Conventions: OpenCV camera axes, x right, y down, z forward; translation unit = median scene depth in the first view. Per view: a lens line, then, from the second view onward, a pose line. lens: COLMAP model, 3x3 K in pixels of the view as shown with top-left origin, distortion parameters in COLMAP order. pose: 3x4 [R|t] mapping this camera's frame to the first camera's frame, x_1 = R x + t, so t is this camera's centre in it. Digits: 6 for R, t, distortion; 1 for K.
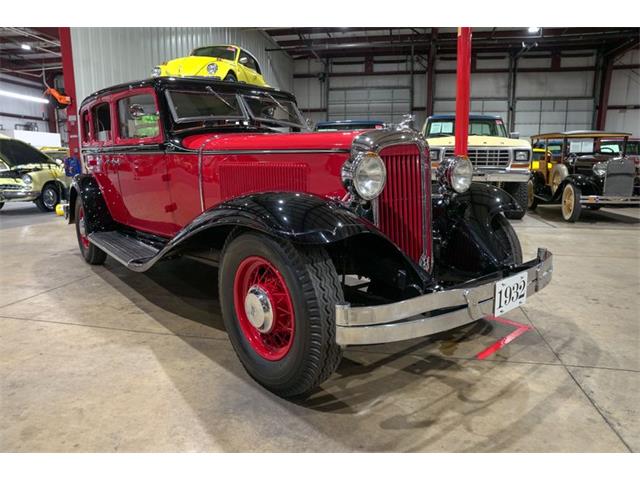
lens RADIAL K [[438.1, 0, 318.2], [0, 438.1, 237.4], [0, 0, 1]] dist [-0.132721, 0.102429]
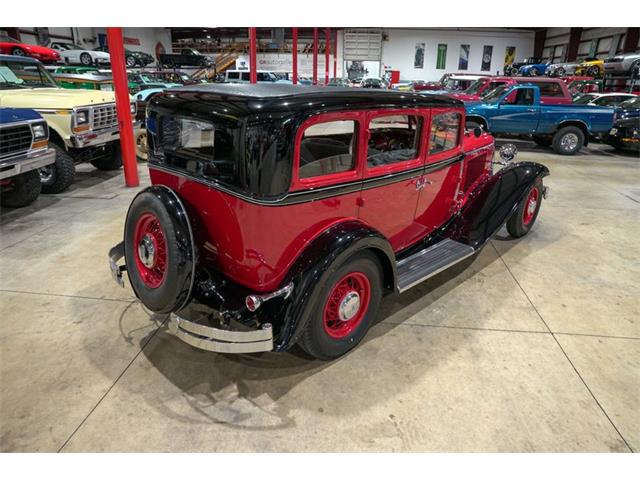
lens RADIAL K [[438.1, 0, 322.5], [0, 438.1, 238.9], [0, 0, 1]] dist [-0.132721, 0.102429]
pose [[-0.094410, -0.365984, 0.925820, -2.092005], [0.147612, 0.914548, 0.376581, -0.696529], [-0.984529, 0.172215, -0.032319, 1.941589]]
